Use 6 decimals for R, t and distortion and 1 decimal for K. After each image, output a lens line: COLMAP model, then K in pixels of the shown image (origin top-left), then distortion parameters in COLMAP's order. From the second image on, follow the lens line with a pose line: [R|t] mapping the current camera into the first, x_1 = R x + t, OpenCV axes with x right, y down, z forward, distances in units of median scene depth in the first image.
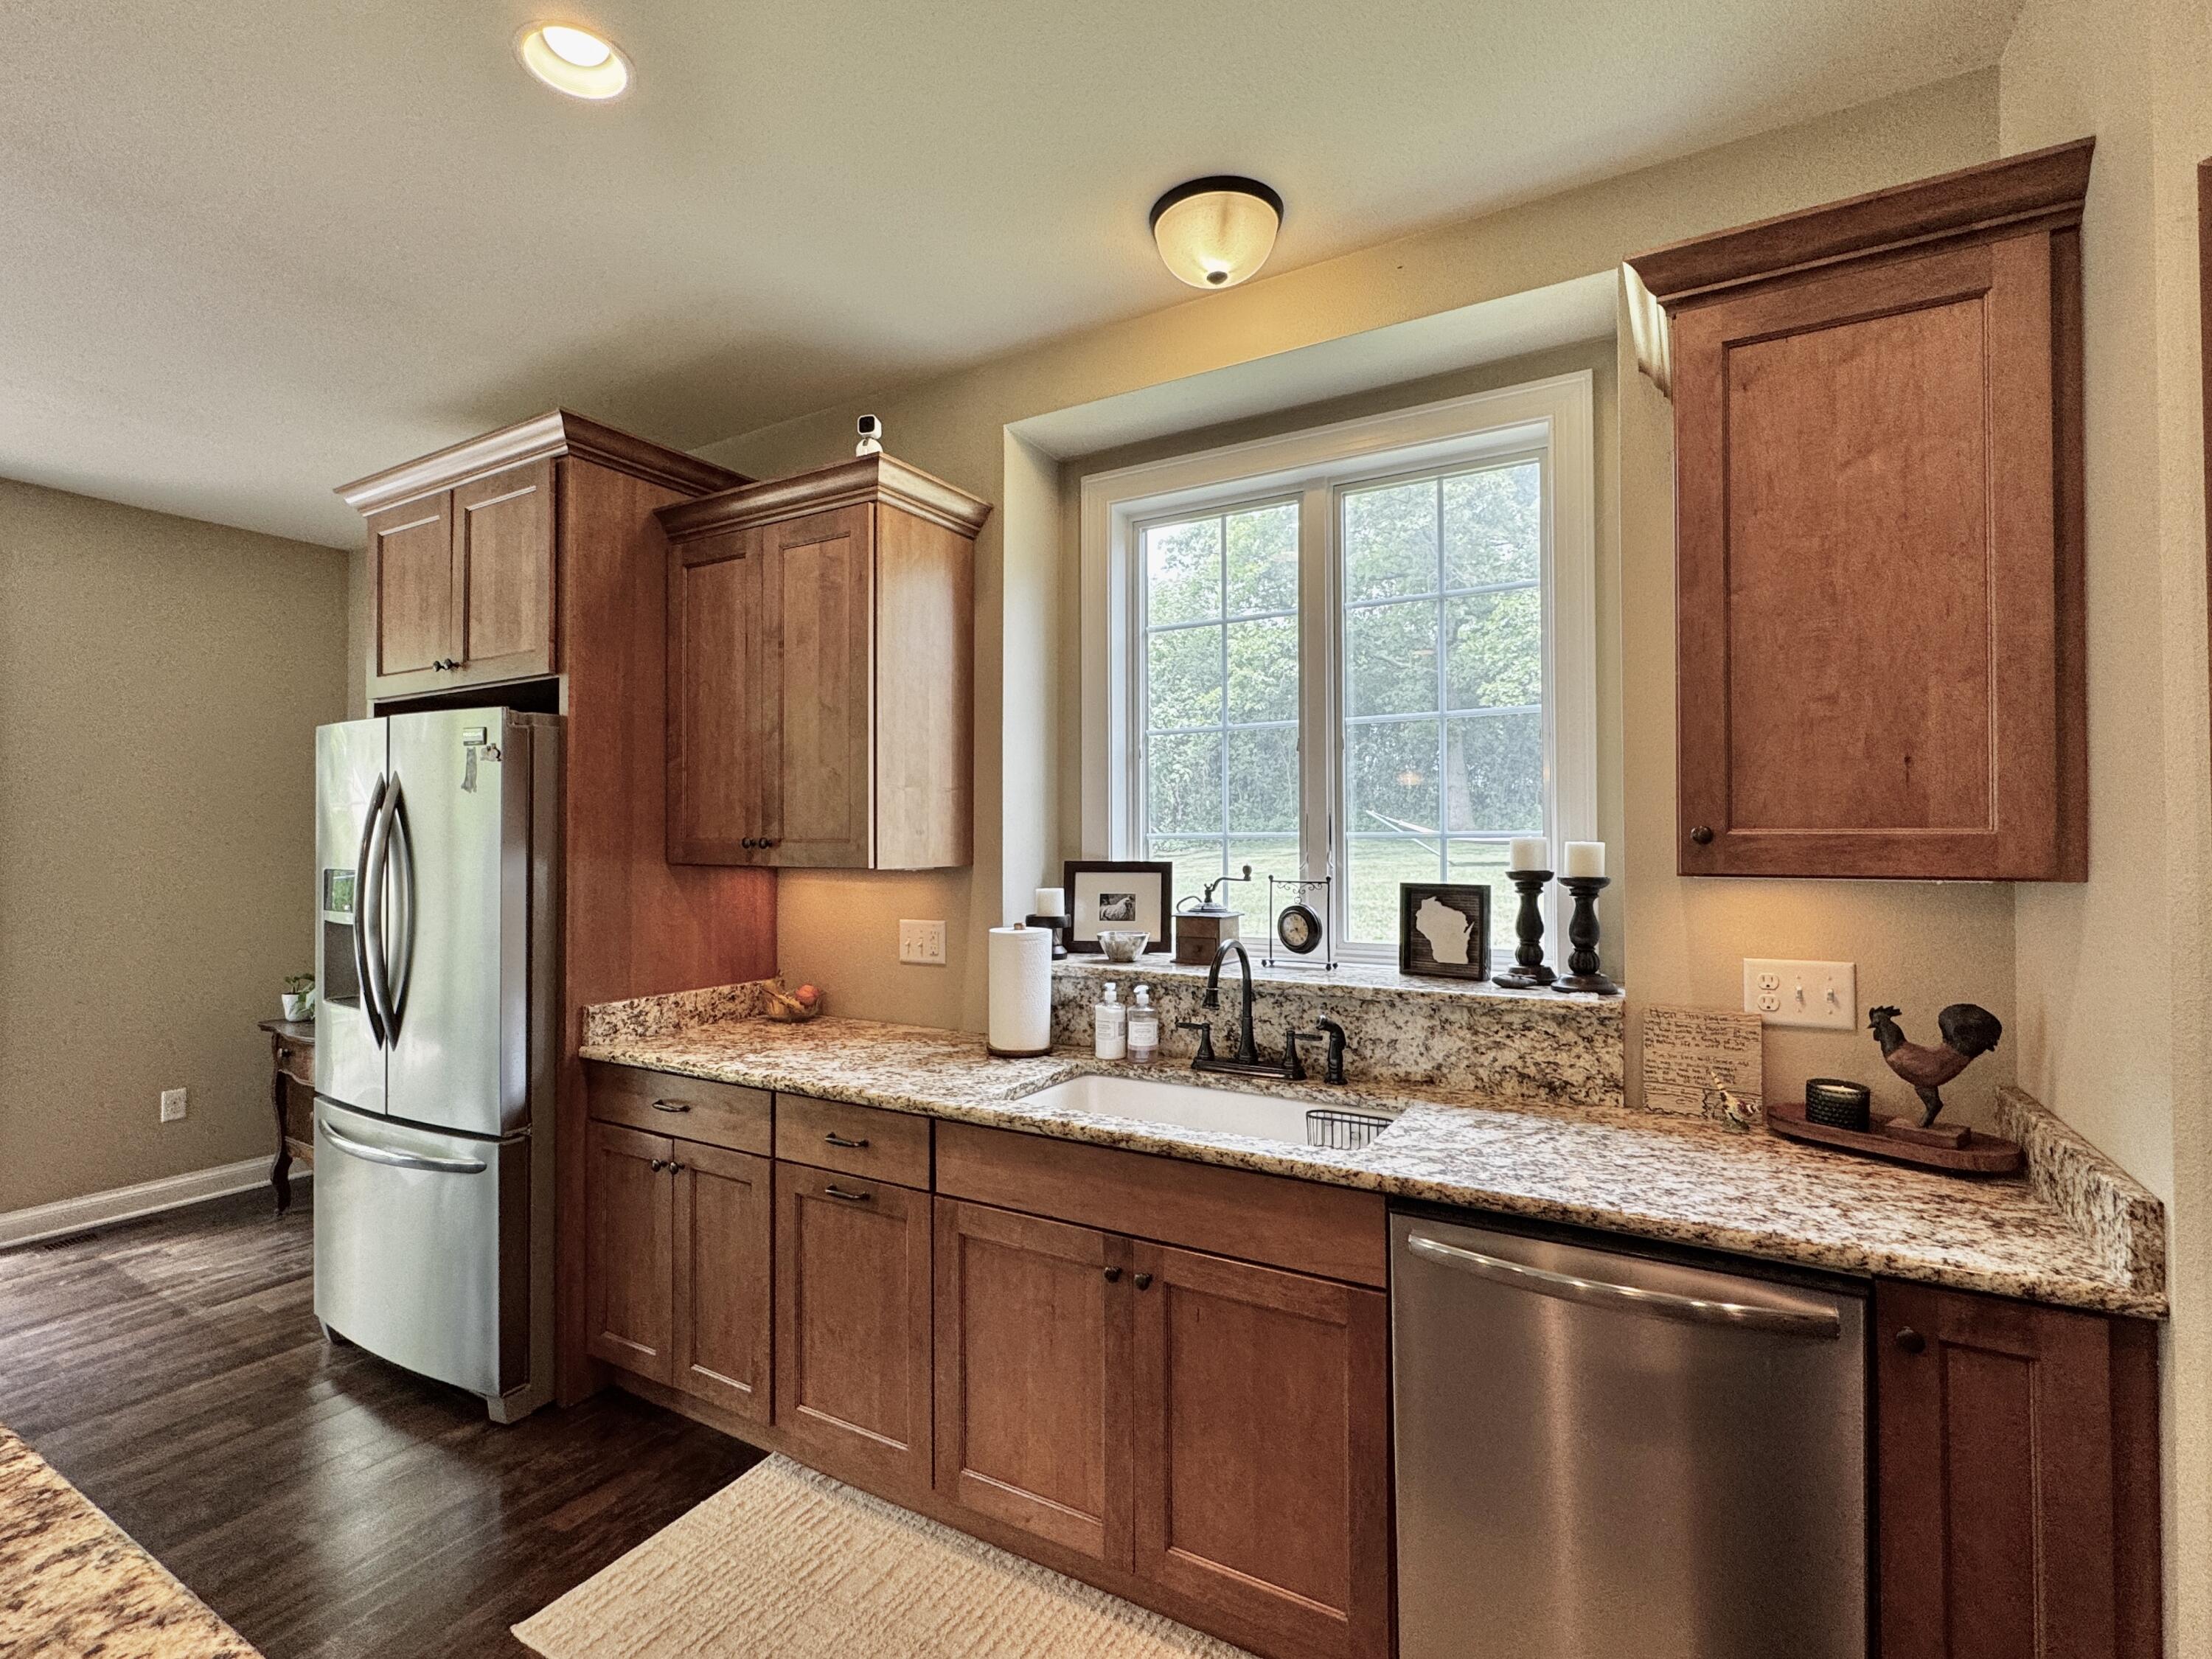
lens RADIAL K [[1024.7, 0, 1113.8], [0, 1024.7, 841.5], [0, 0, 1]] dist [-0.002692, 0.000055]
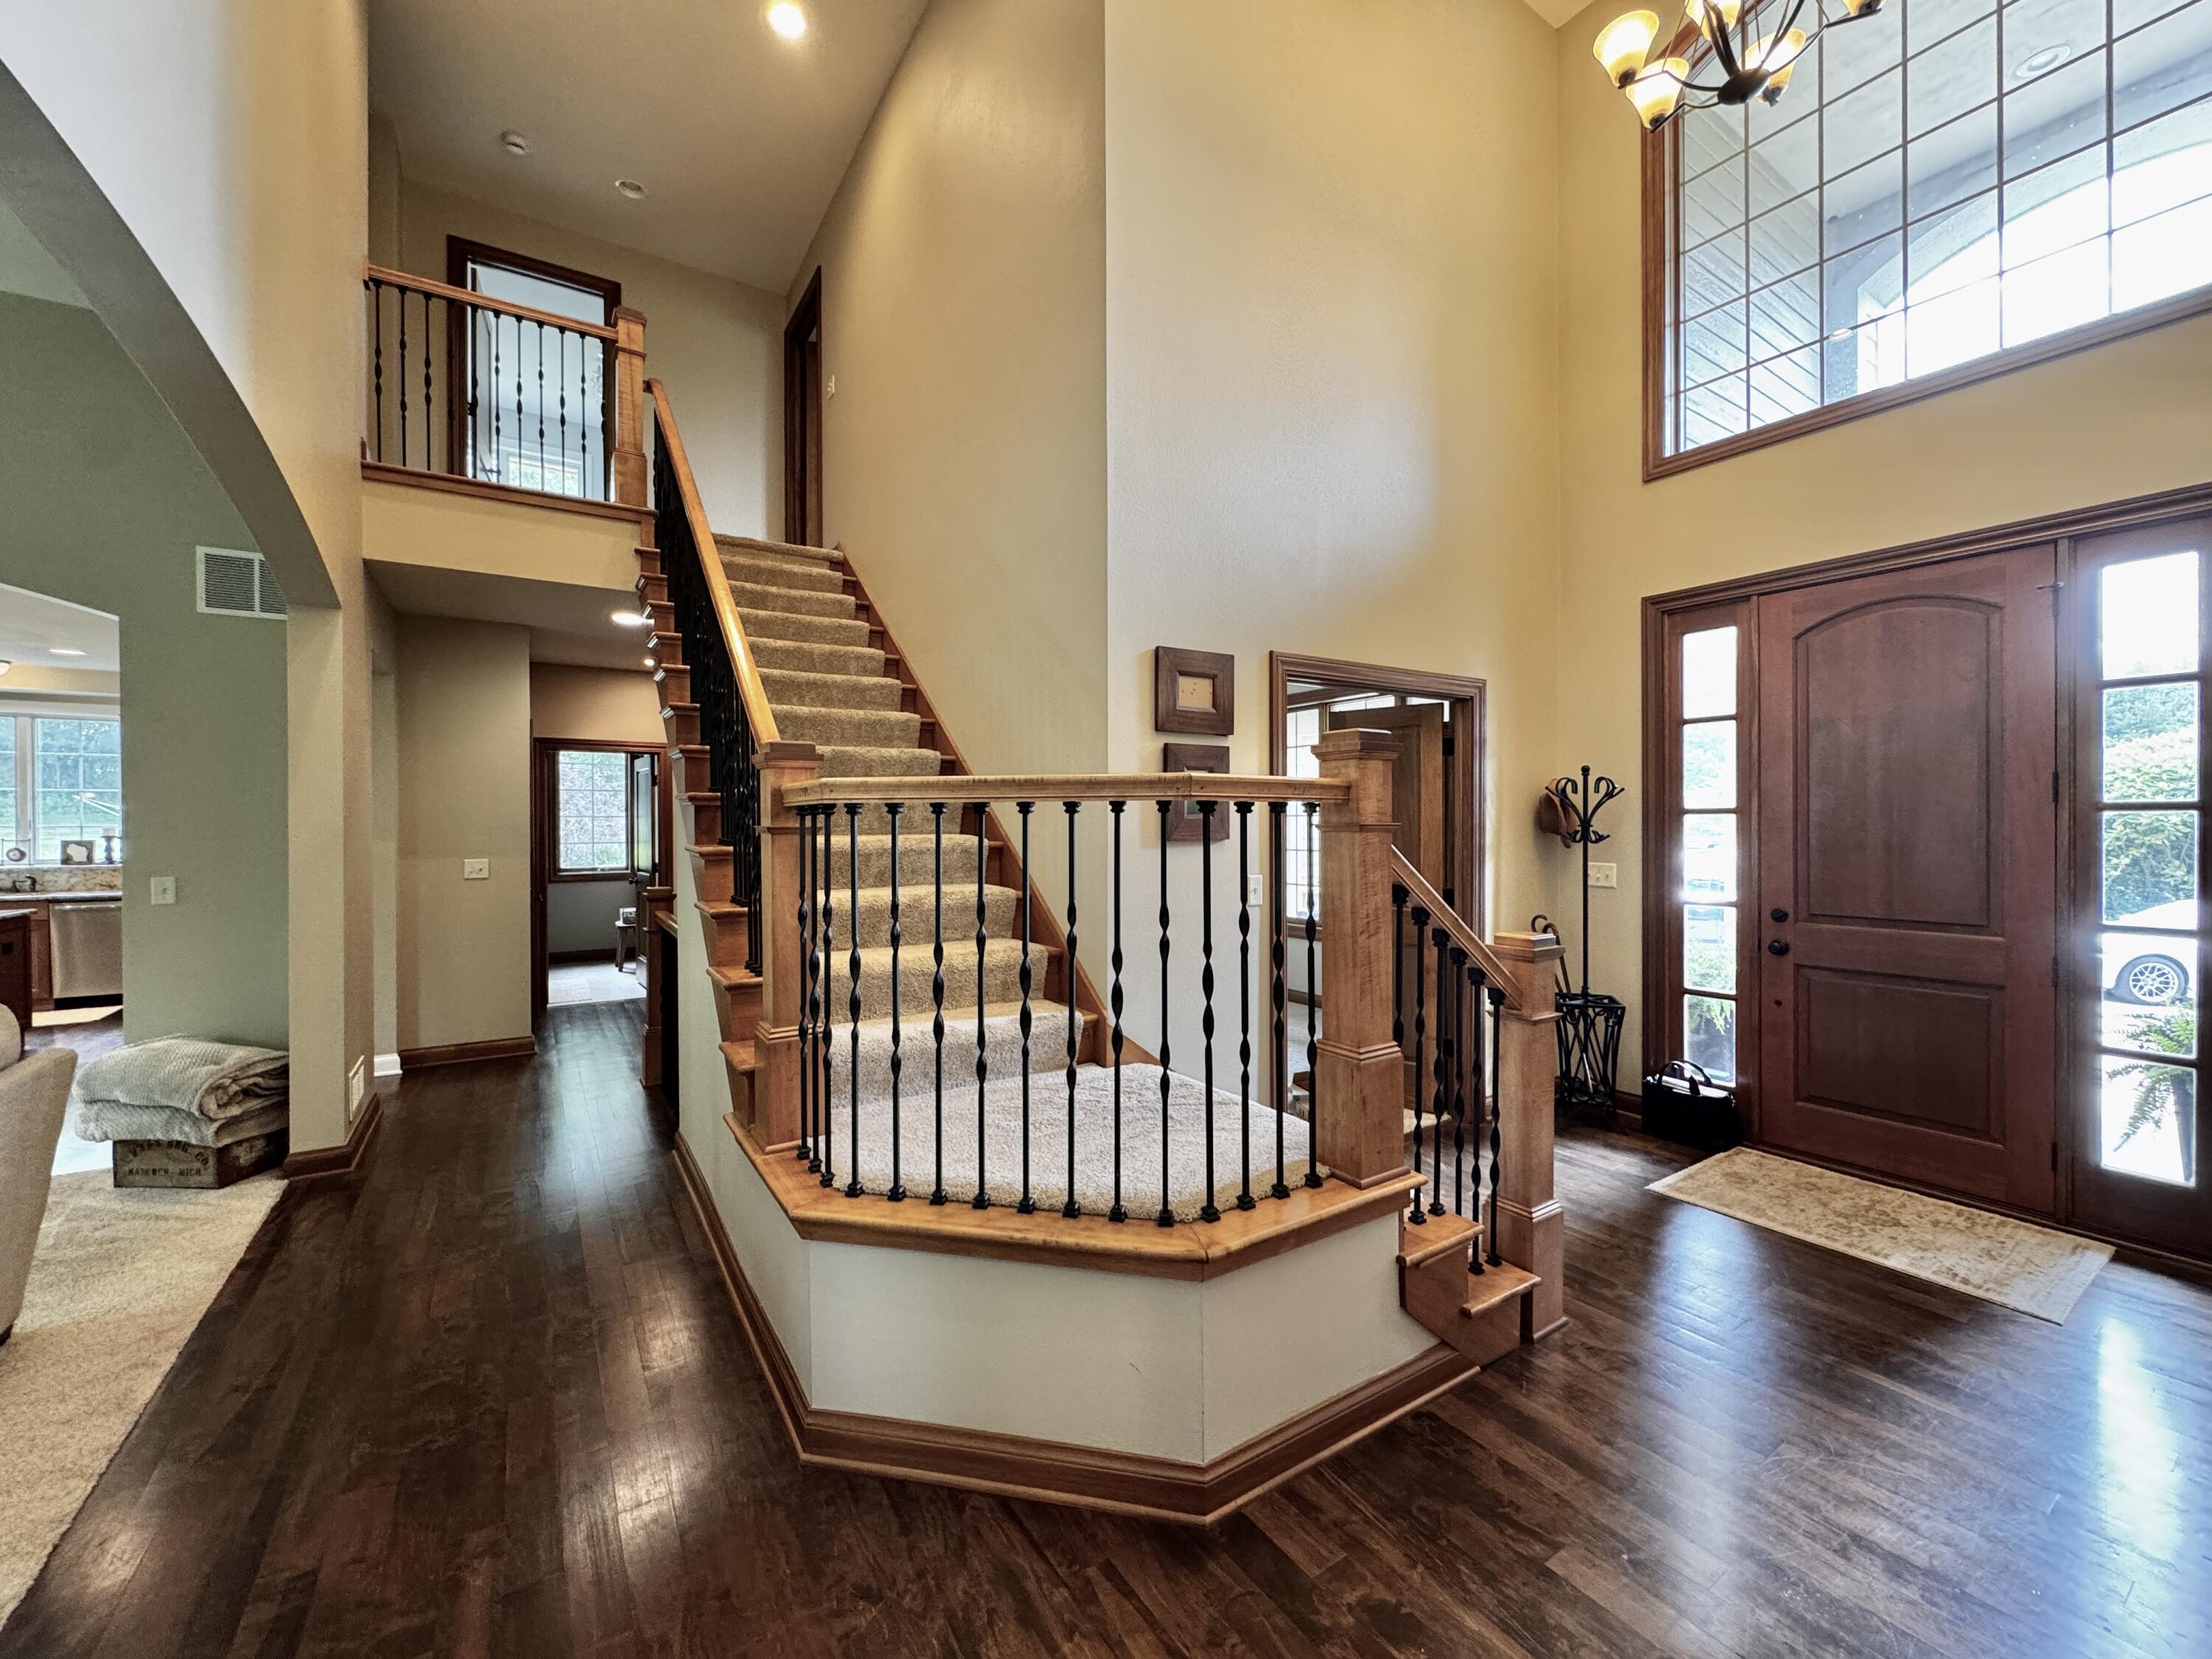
lens RADIAL K [[899.7, 0, 1112.4], [0, 899.7, 823.2], [0, 0, 1]] dist [-0.002861, 0.000409]
pose [[0.461969, -0.002008, 0.886894, -0.797482], [-0.002761, 0.999989, 0.003703, -0.039553], [-0.886892, -0.004160, 0.461958, -3.691053]]
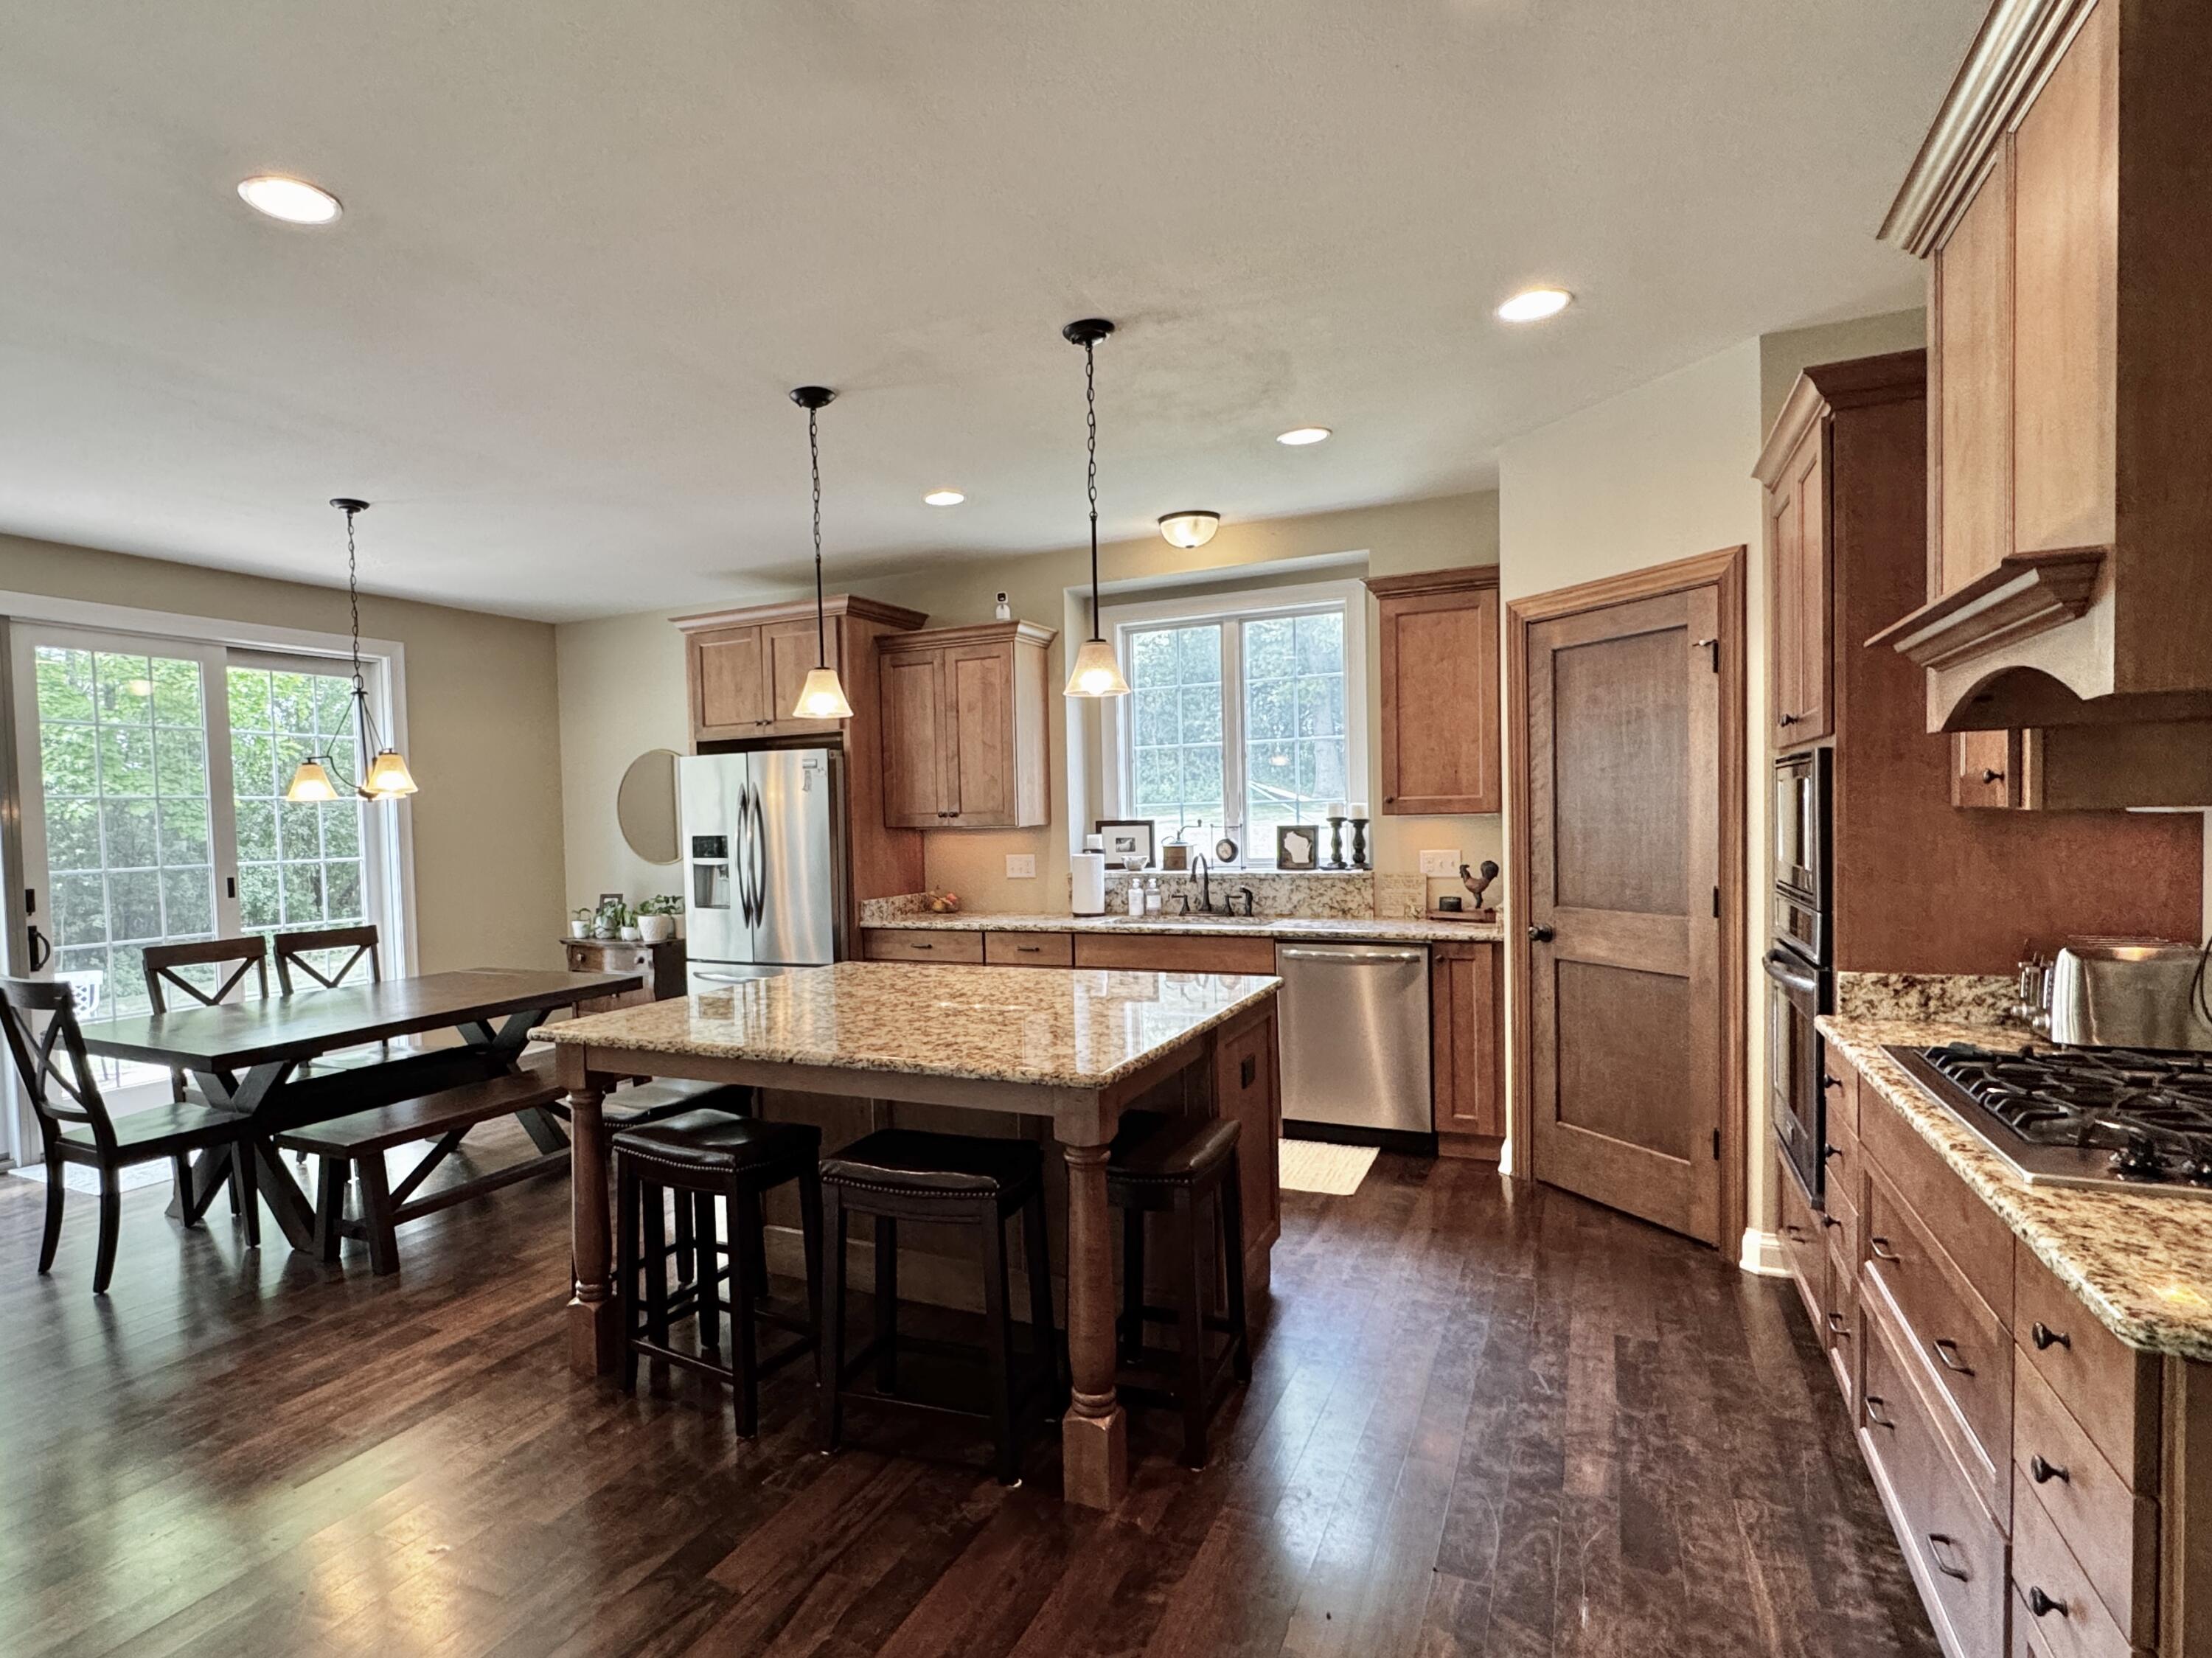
lens RADIAL K [[1152.9, 0, 996.2], [0, 1152.9, 885.2], [0, 0, 1]] dist [-0.003511, -0.001071]
pose [[0.998751, -0.028914, 0.040746, -0.381549], [0.026393, 0.997782, 0.061104, 0.003915], [-0.042422, -0.059952, 0.997299, -1.295727]]
